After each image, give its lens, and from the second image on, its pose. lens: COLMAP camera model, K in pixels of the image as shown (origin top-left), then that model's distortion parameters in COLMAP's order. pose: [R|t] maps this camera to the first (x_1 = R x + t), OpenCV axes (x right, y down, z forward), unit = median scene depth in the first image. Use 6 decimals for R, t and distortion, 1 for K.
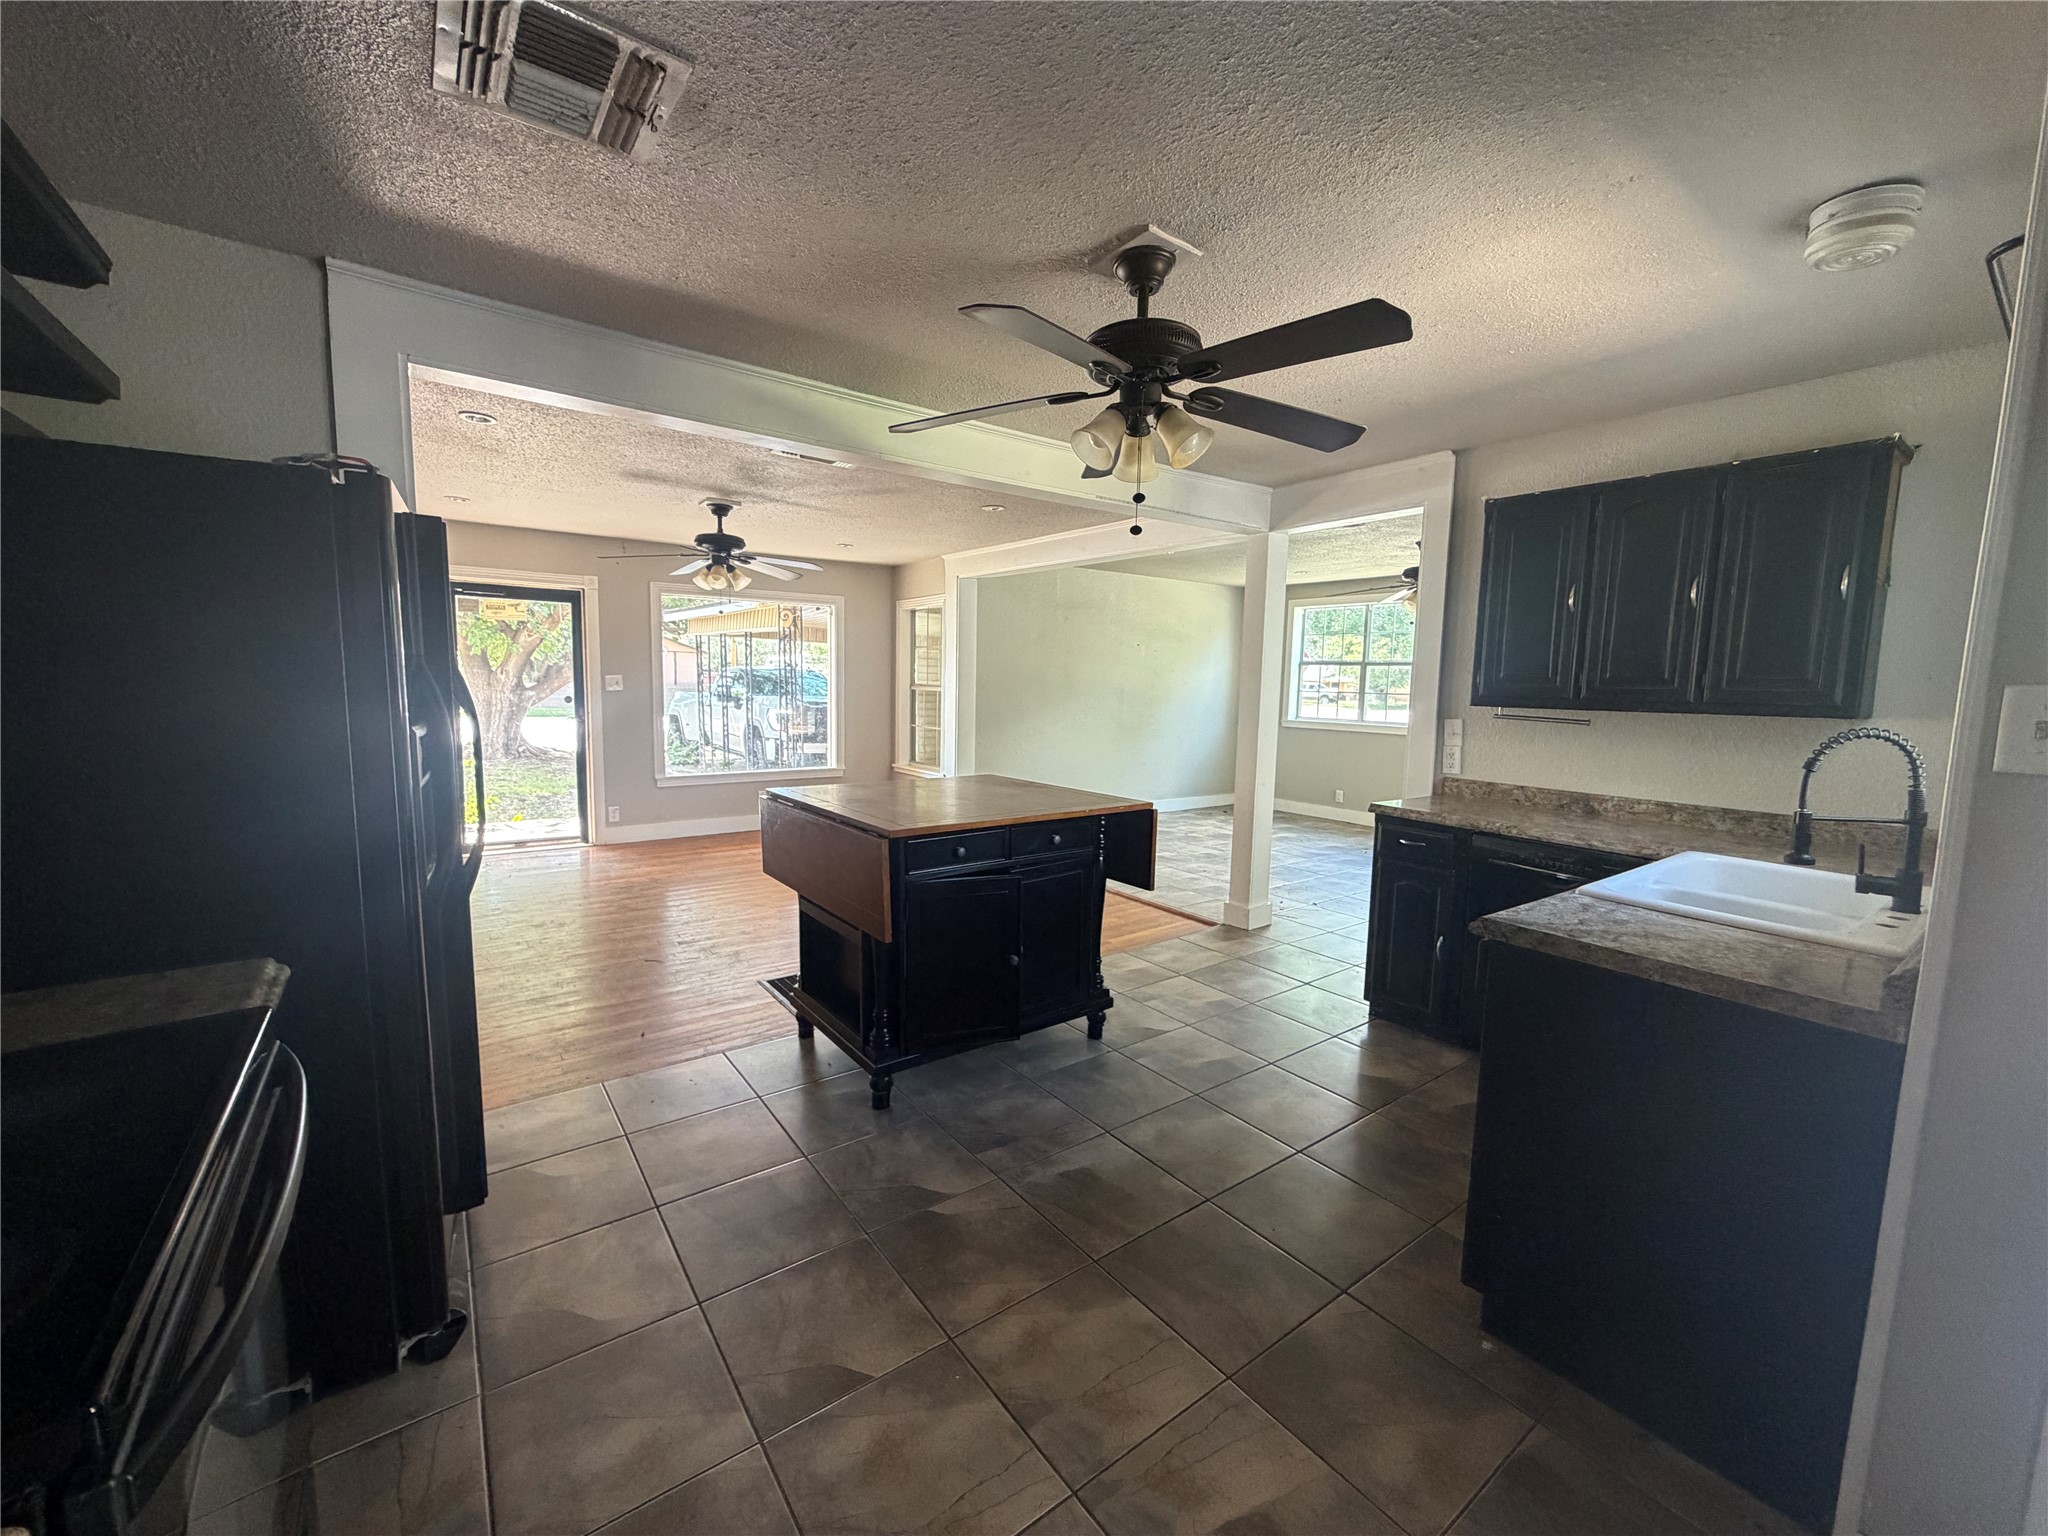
lens RADIAL K [[819.3, 0, 1024.0], [0, 819.3, 768.0], [0, 0, 1]] dist [-0.000695, -0.000088]
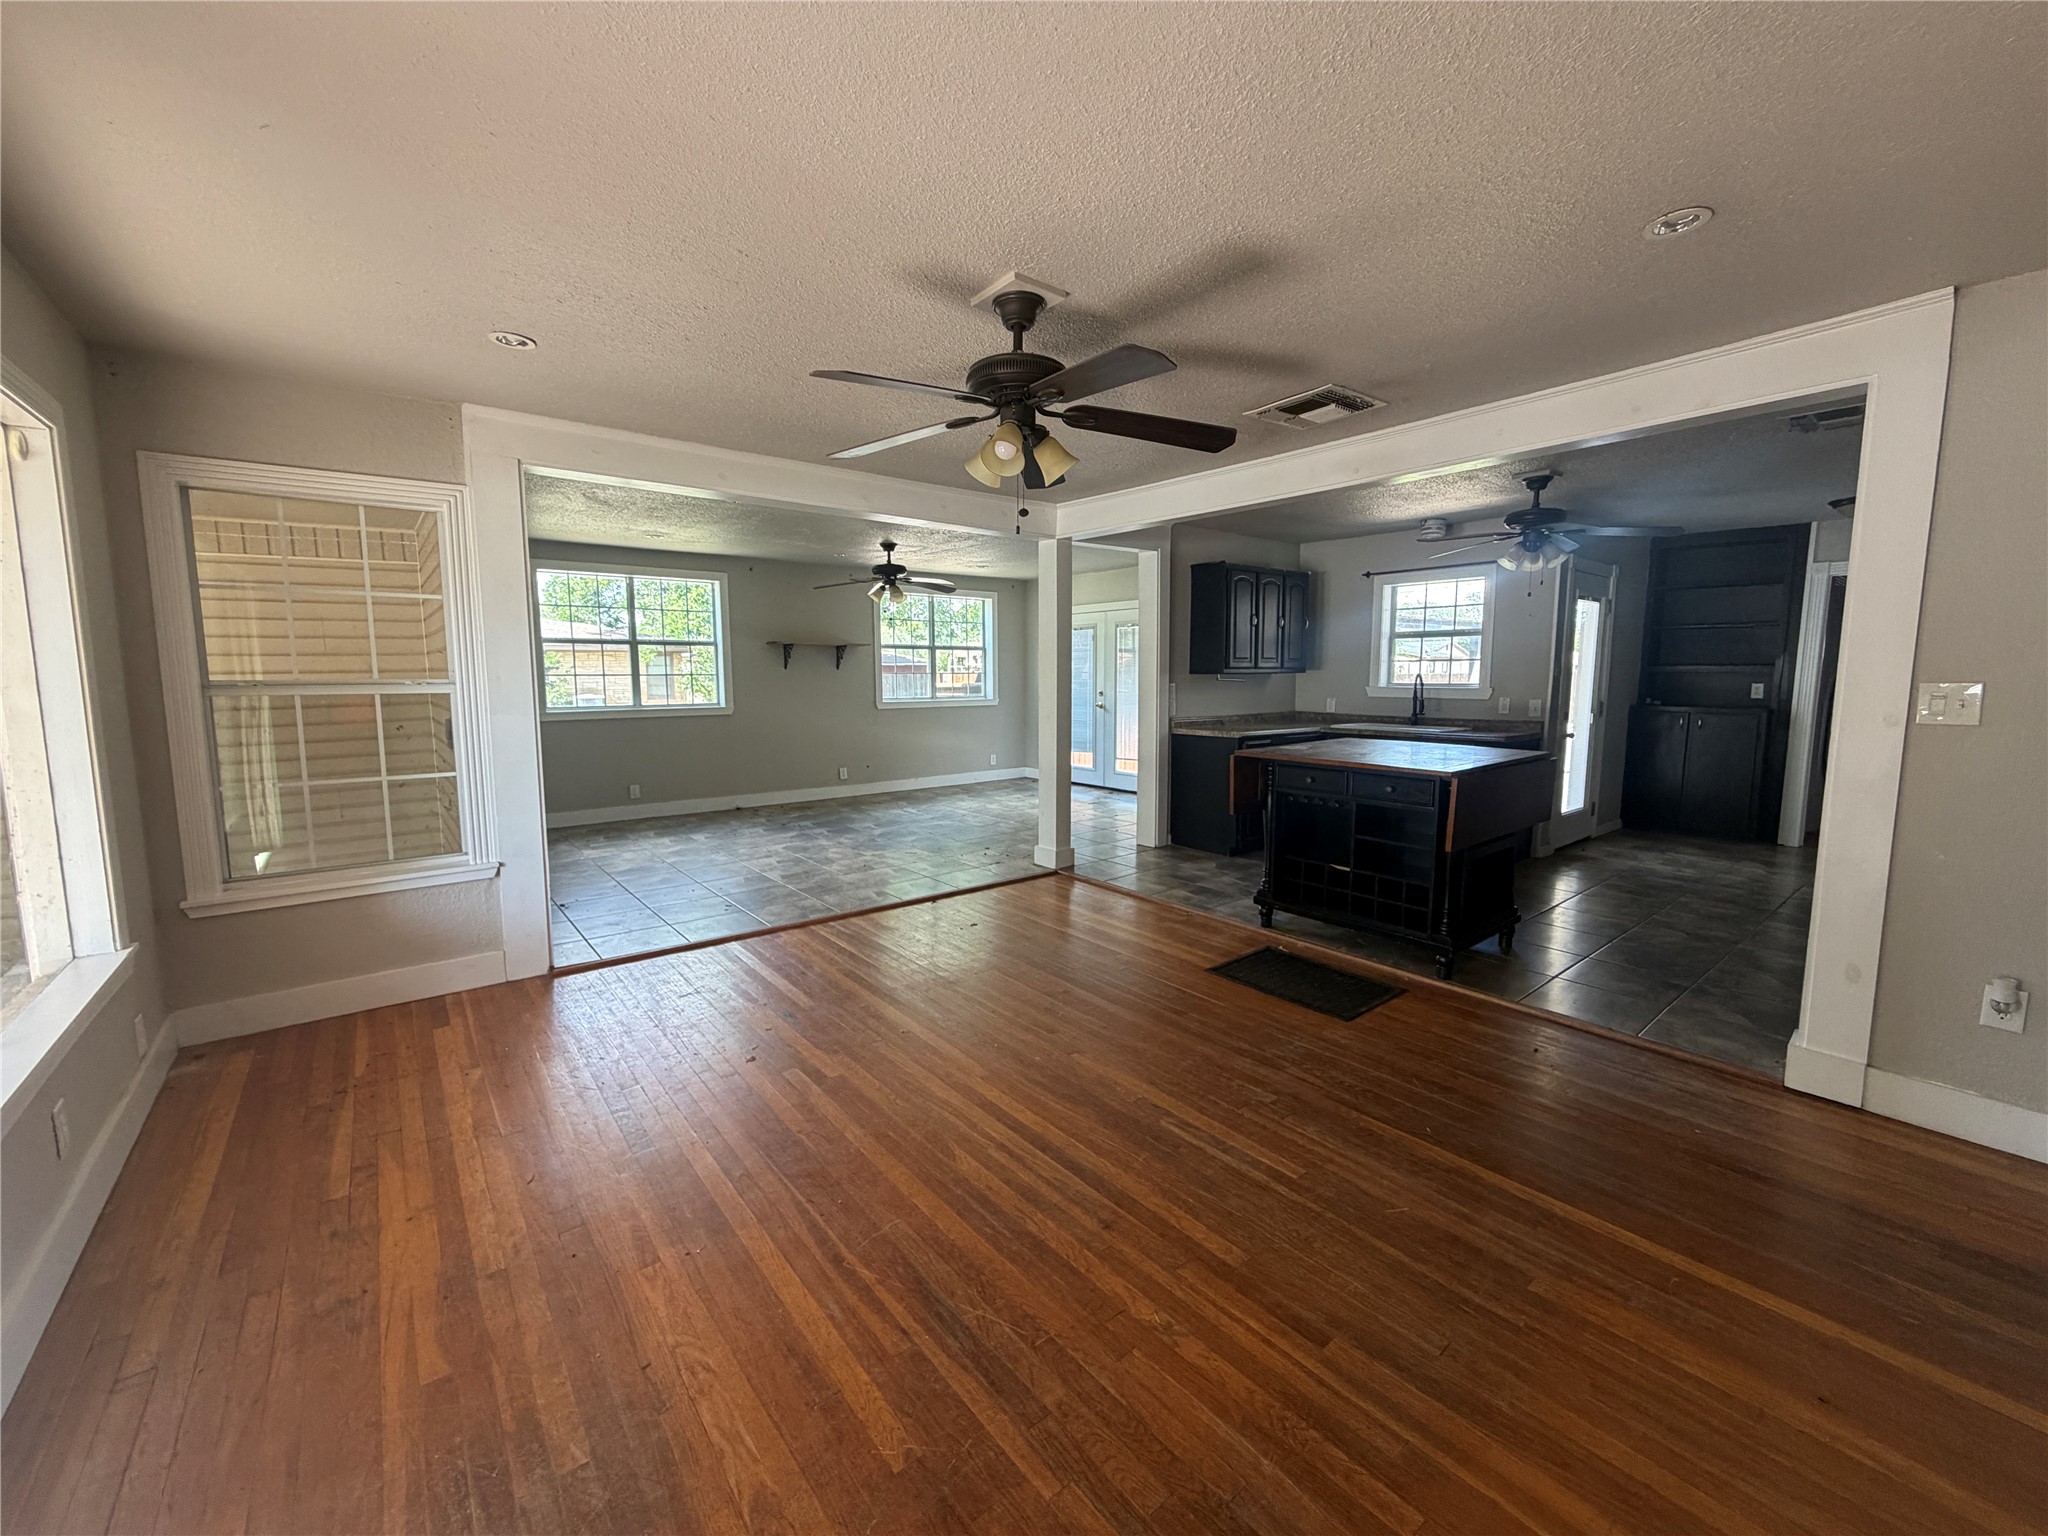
lens RADIAL K [[819.3, 0, 1024.0], [0, 819.3, 768.0], [0, 0, 1]] dist [-0.000695, -0.000088]
pose [[-0.033952, -0.141672, 0.989331, -0.585007], [0.112541, 0.983064, 0.144637, -0.082875], [-0.993067, 0.116251, -0.017433, 0.681780]]
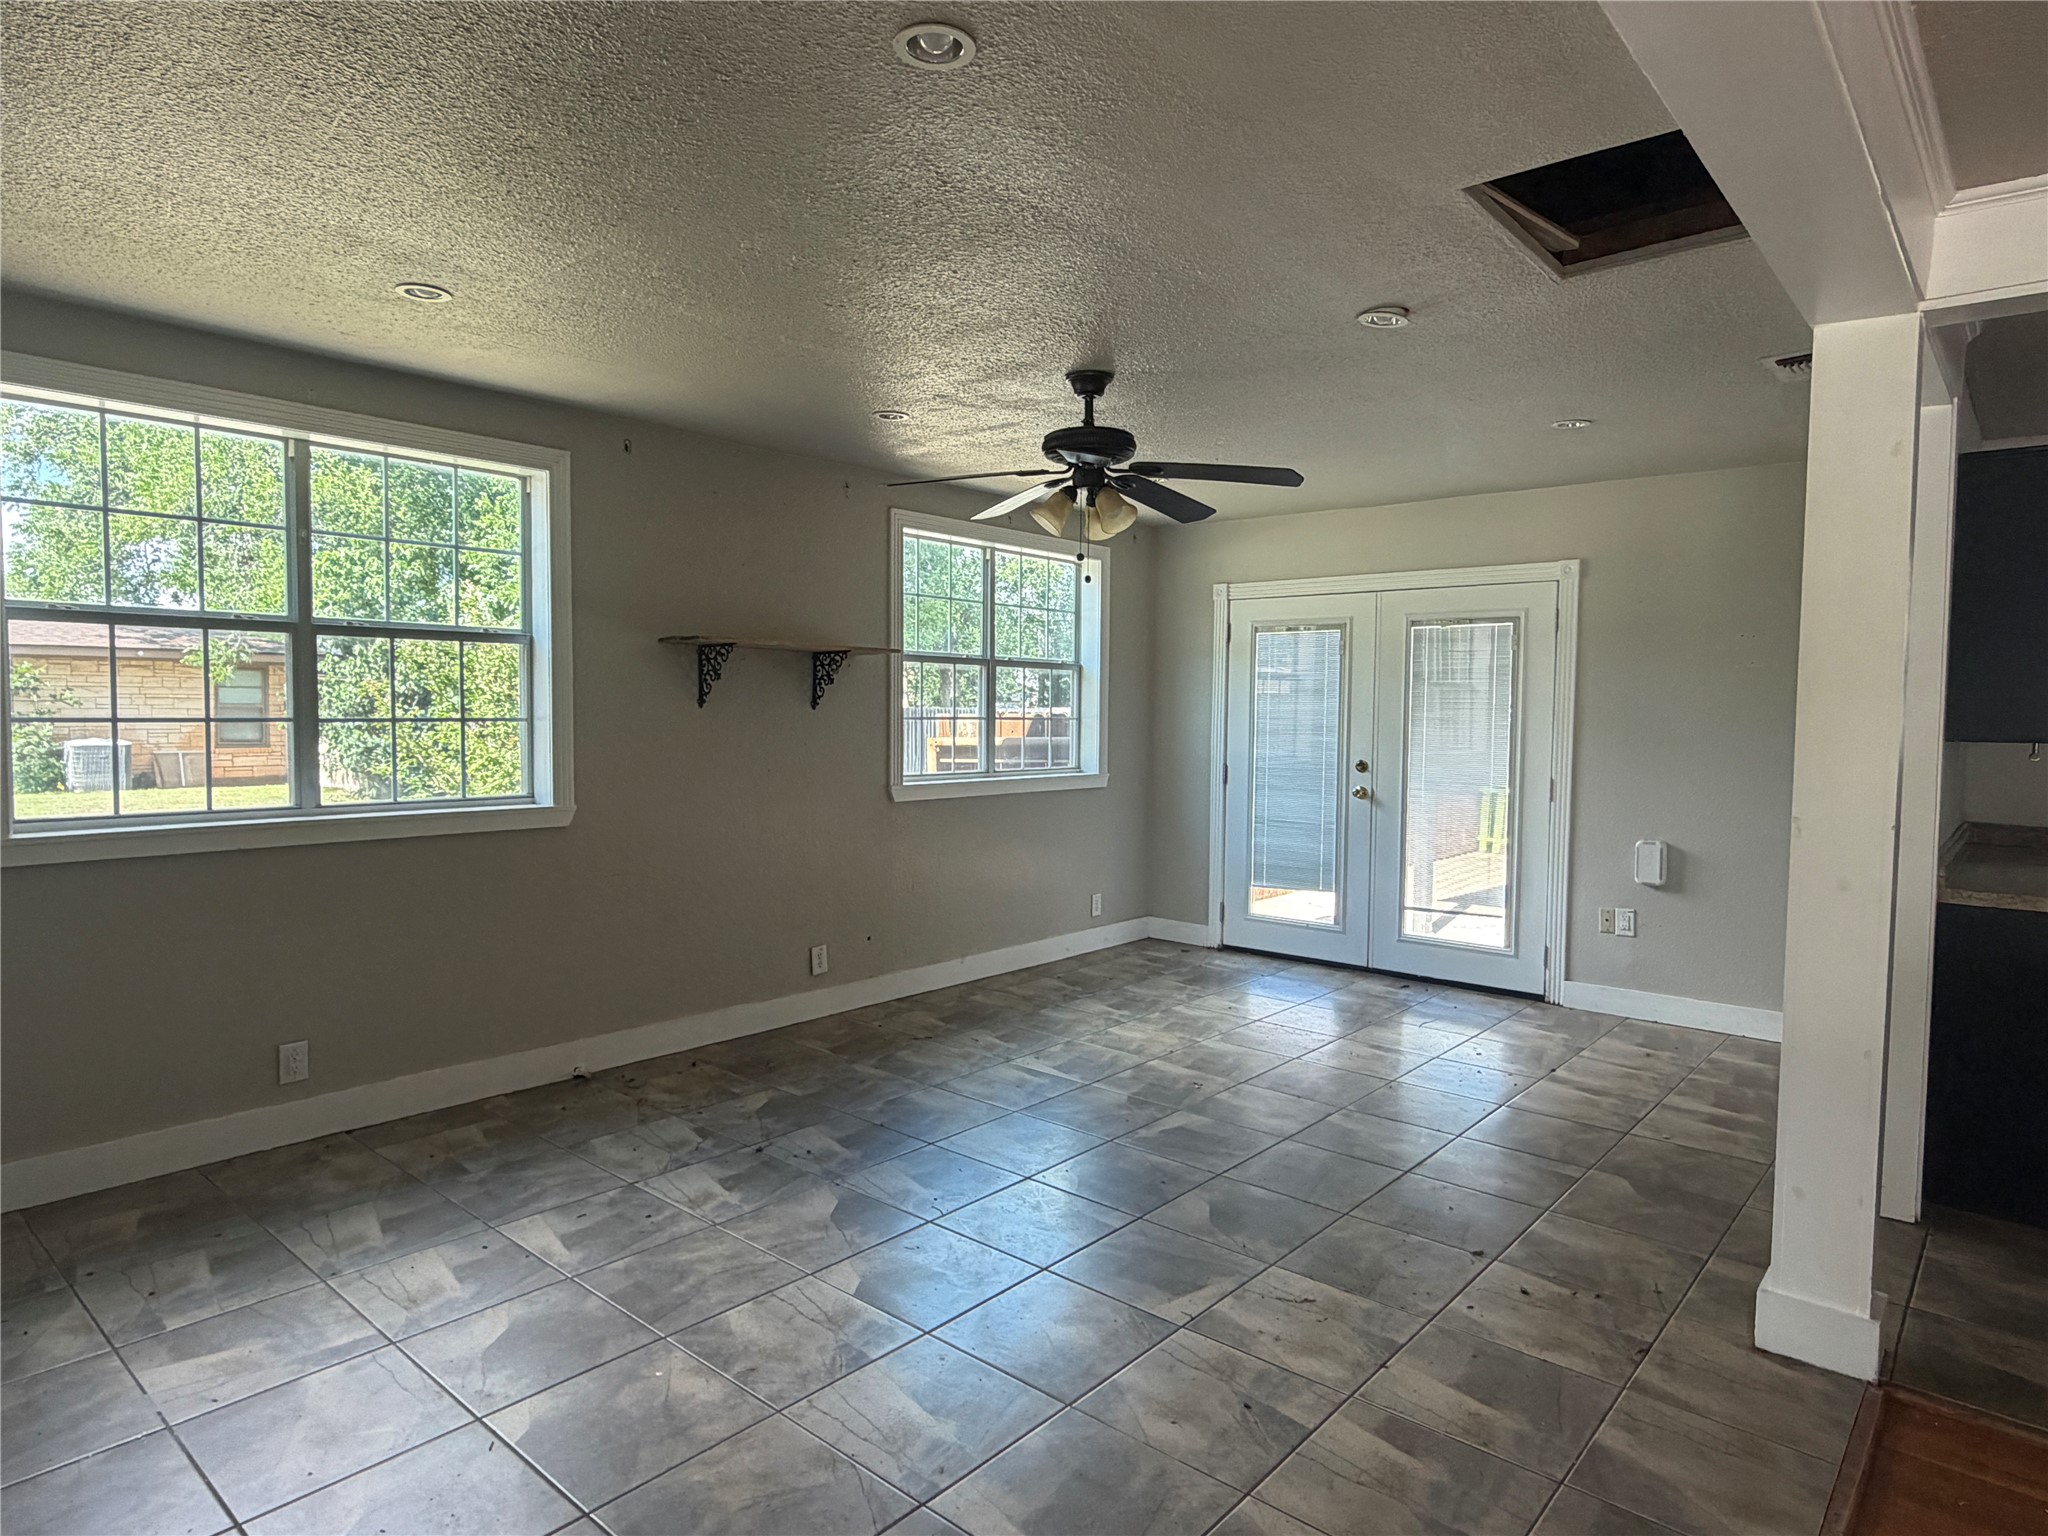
lens RADIAL K [[1192.0, 0, 1022.2], [0, 1192.0, 778.0], [0, 0, 1]] dist [-0.000096, -0.000377]
pose [[-0.207688, -0.085997, 0.974408, -0.107091], [0.092975, 0.989883, 0.107180, -0.105824], [-0.973767, 0.112855, -0.197591, 0.935797]]
